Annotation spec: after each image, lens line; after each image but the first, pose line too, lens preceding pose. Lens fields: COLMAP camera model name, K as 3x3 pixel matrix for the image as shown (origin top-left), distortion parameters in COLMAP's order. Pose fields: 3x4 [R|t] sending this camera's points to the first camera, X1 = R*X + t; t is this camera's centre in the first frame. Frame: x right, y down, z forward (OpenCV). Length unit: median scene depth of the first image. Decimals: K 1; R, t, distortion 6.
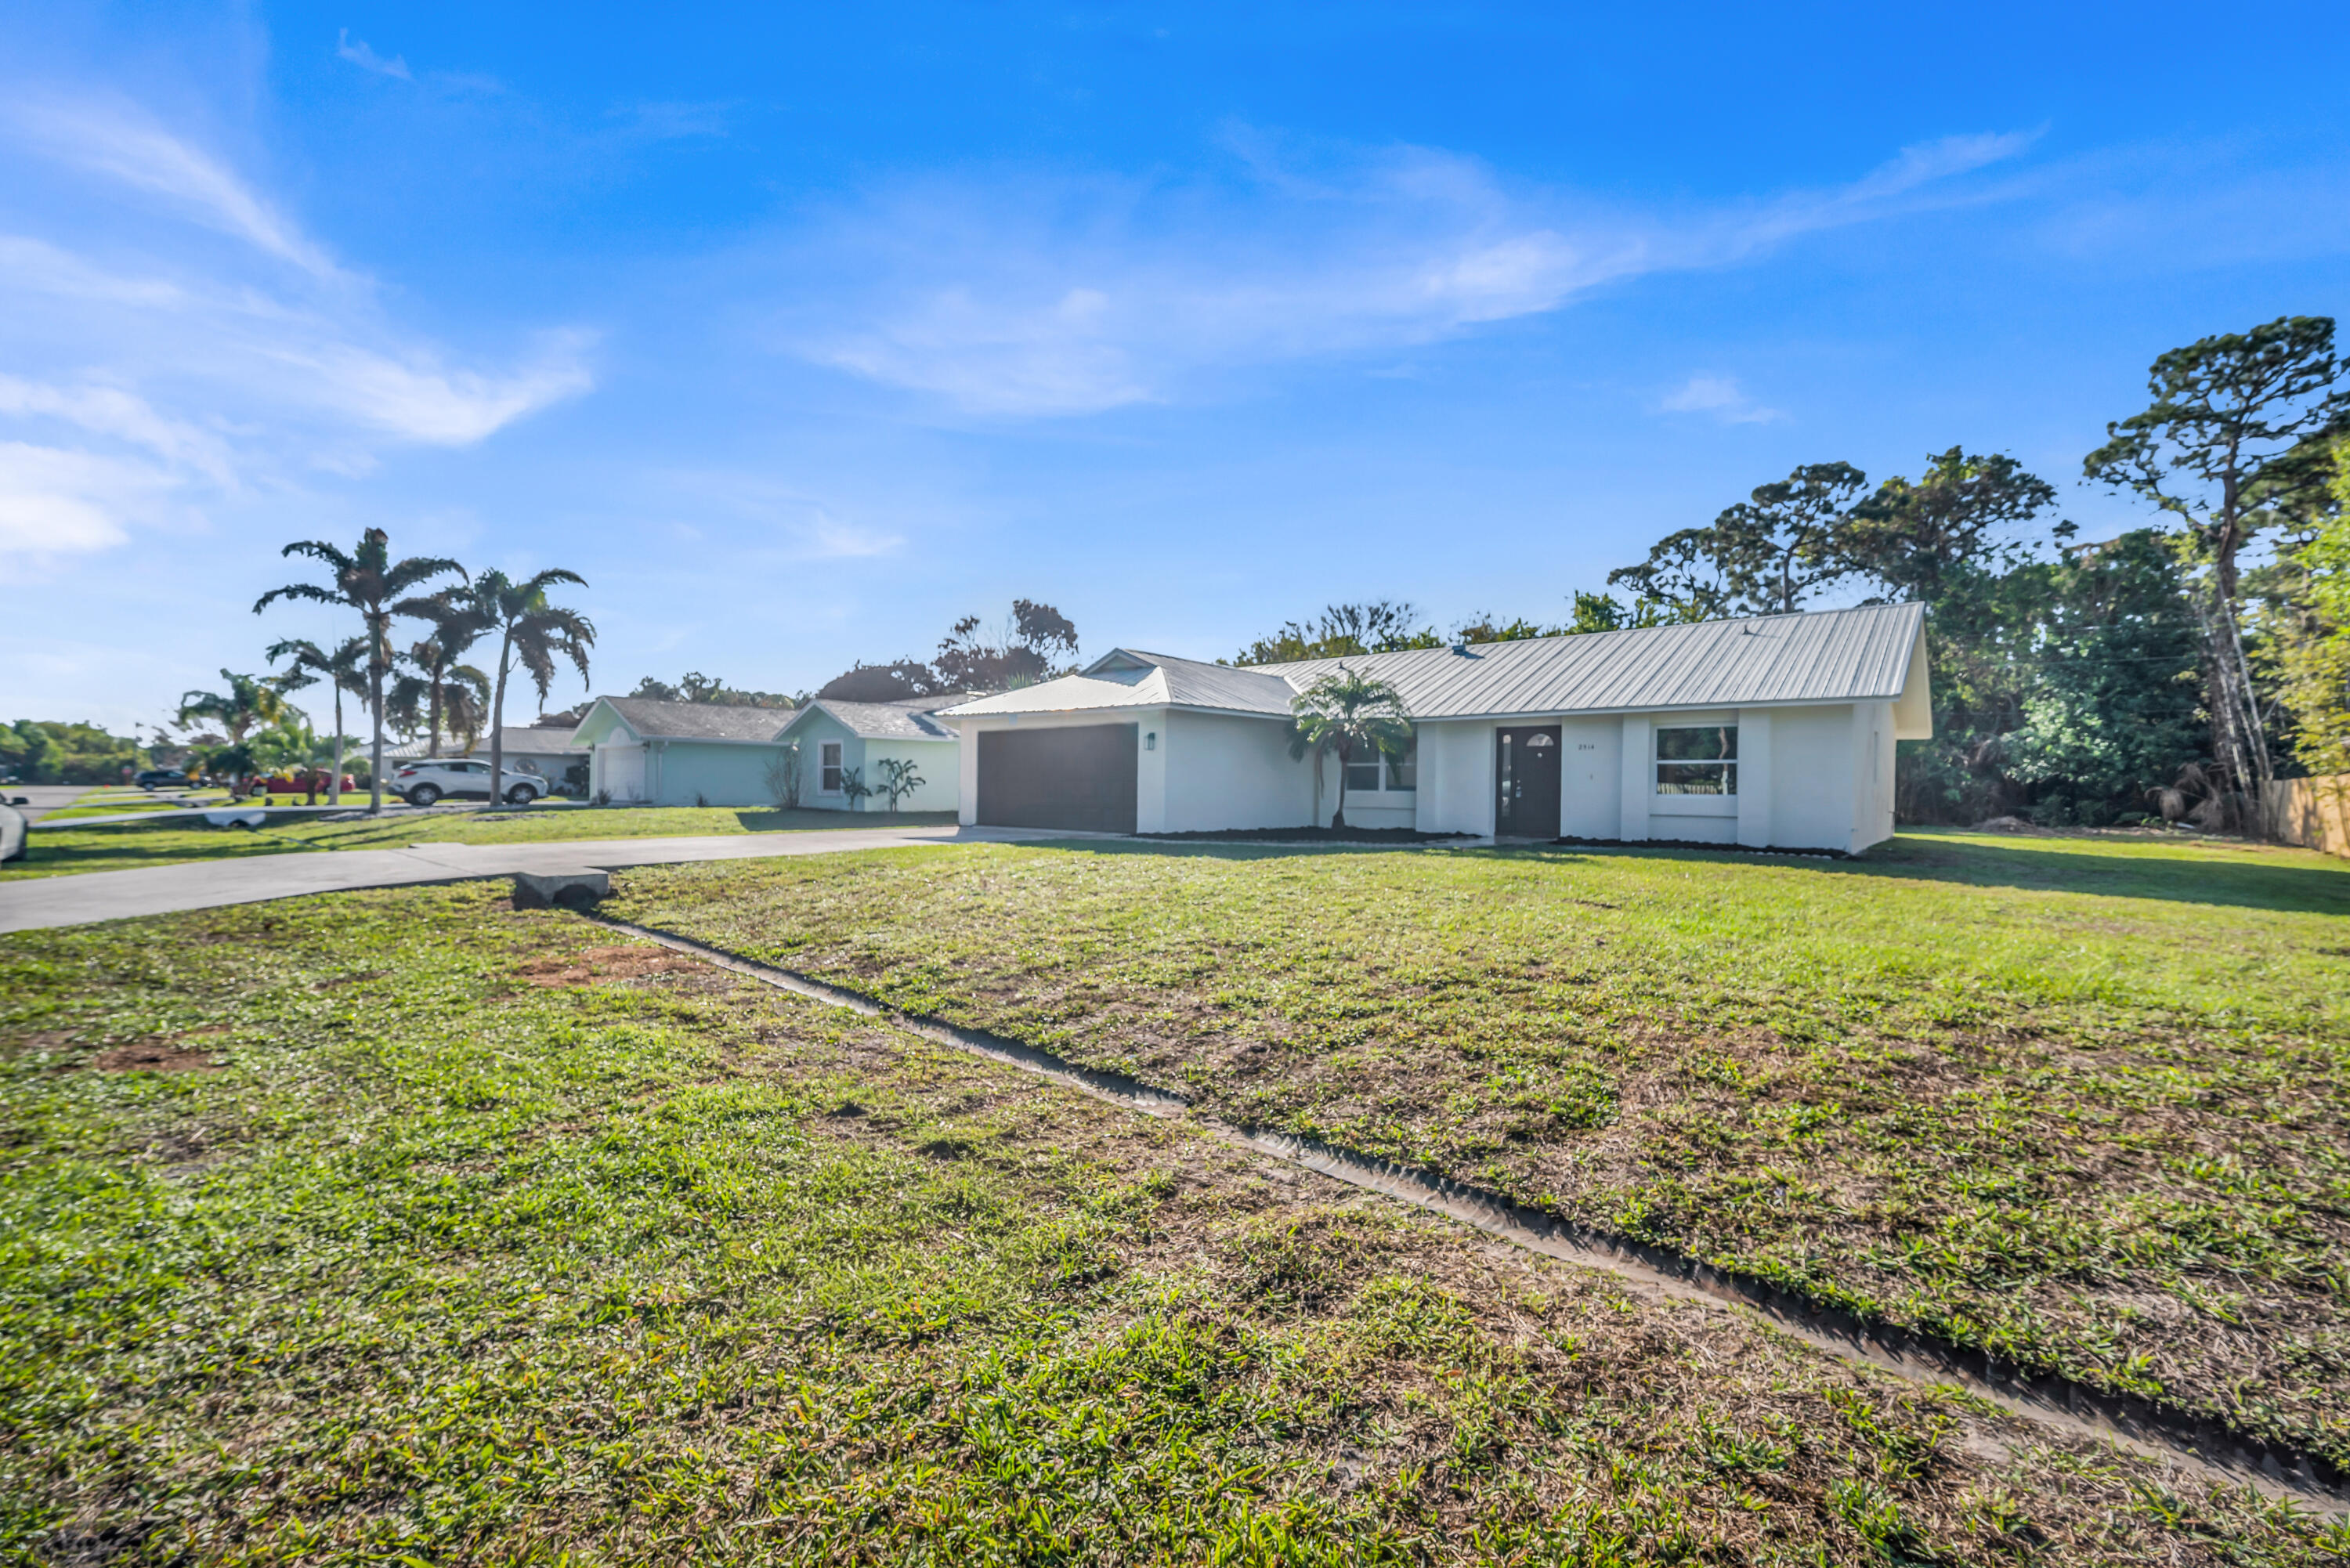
lens RADIAL K [[933.3, 0, 1175.0], [0, 933.3, 784.0], [0, 0, 1]] dist [0.000400, -0.000158]
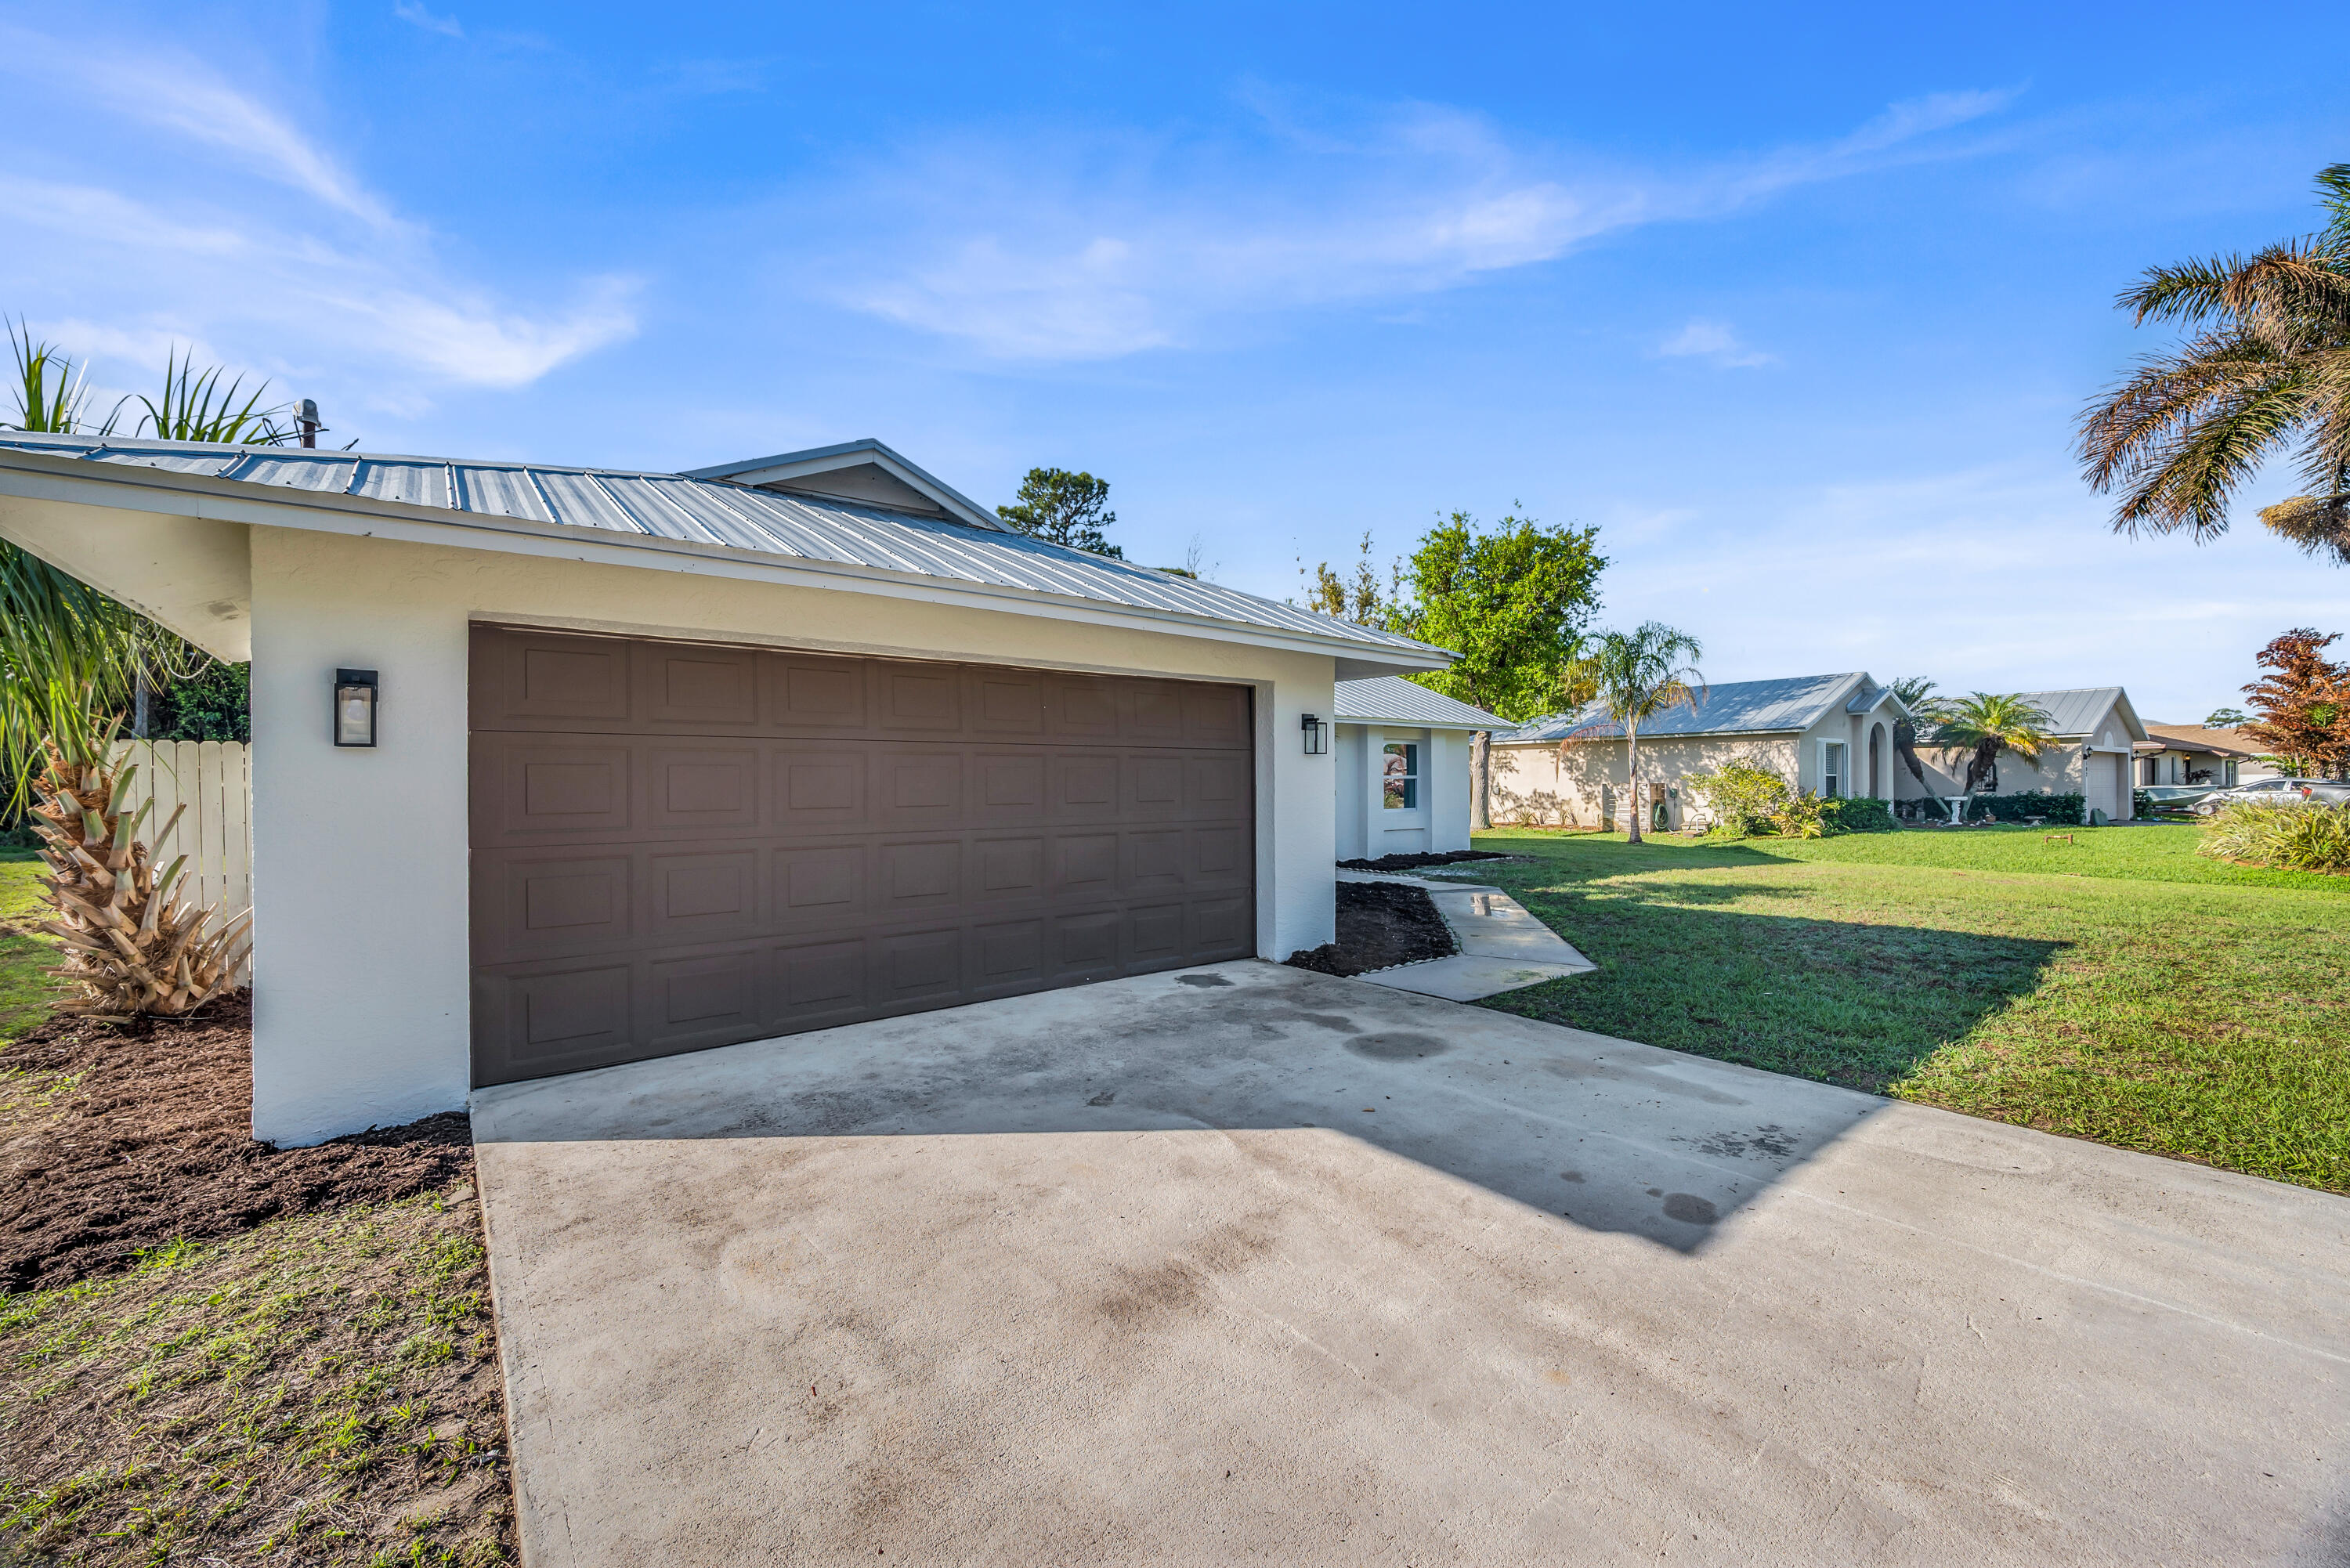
lens RADIAL K [[933.3, 0, 1175.0], [0, 933.3, 784.0], [0, 0, 1]] dist [0.000400, -0.000158]
pose [[0.208470, -0.009328, 0.977984, -0.201514], [-0.001815, 0.999949, 0.009924, -0.011159], [-0.978027, -0.003844, 0.208442, 0.422515]]
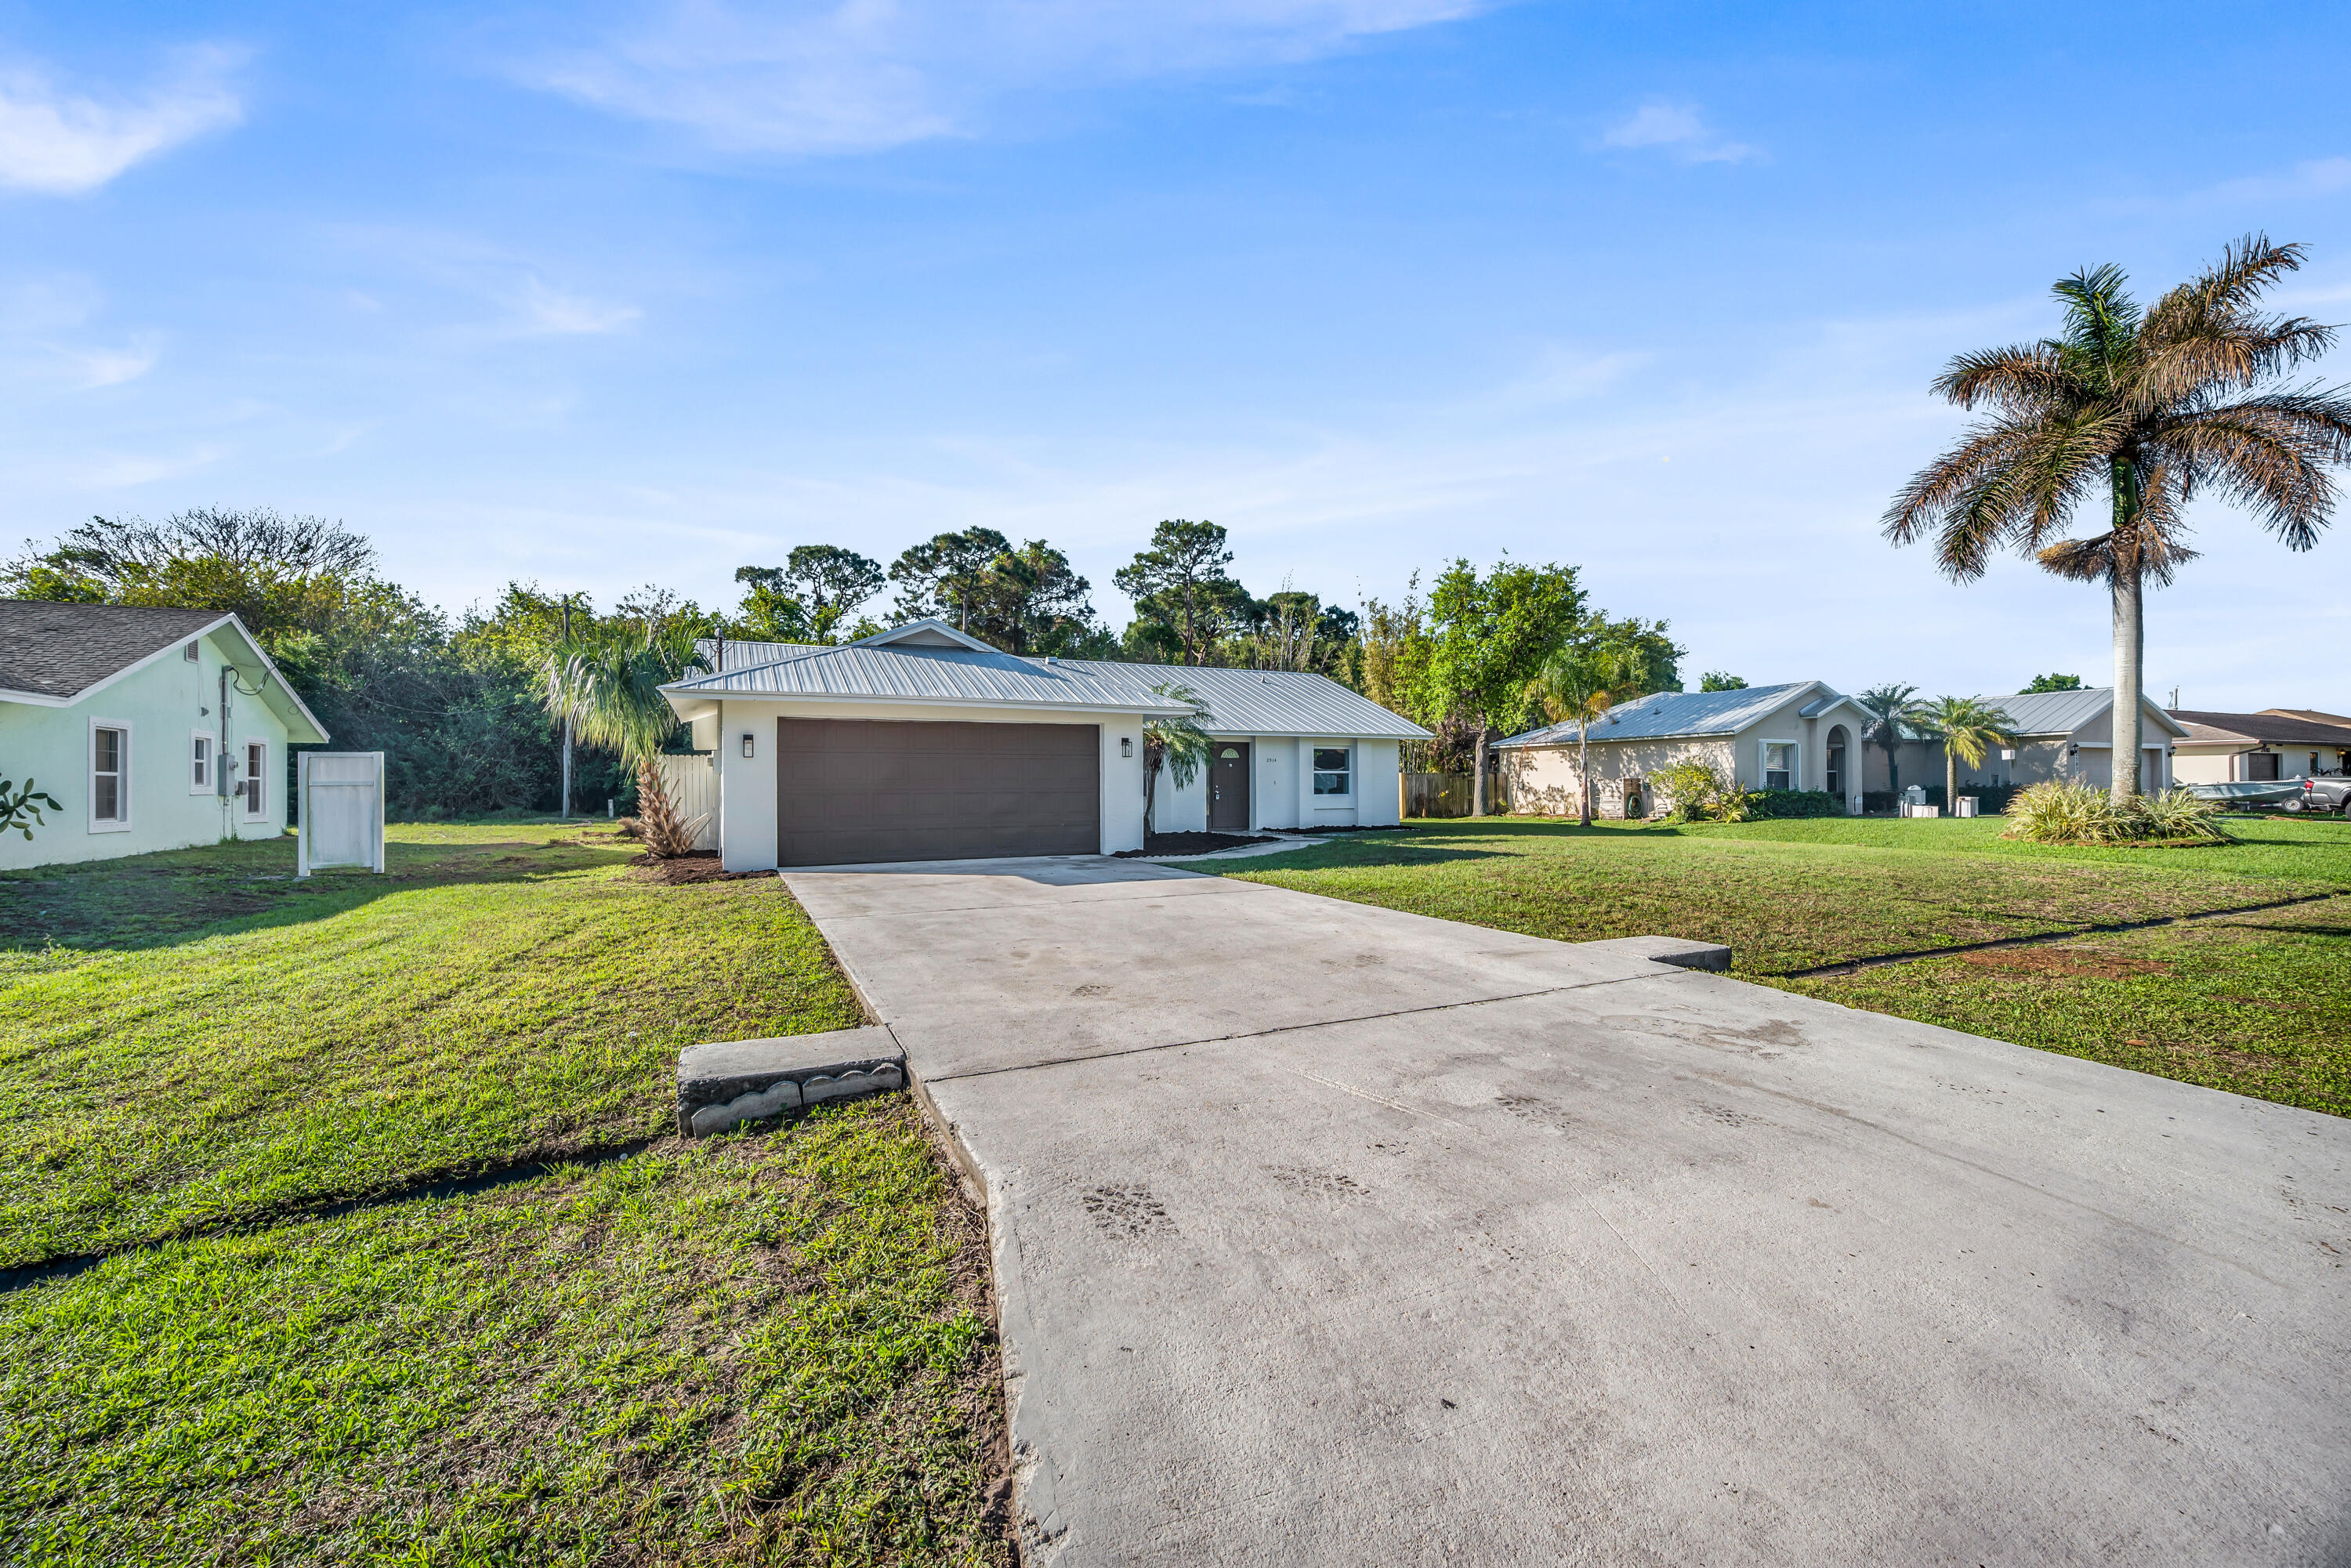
lens RADIAL K [[933.8, 0, 1175.5], [0, 933.8, 784.0], [0, 0, 1]] dist [0.000400, -0.000158]
pose [[0.408447, -0.005820, 0.912764, -0.360953], [0.001682, 0.999983, 0.005623, -0.006197], [-0.912781, -0.000761, 0.408450, 0.256652]]
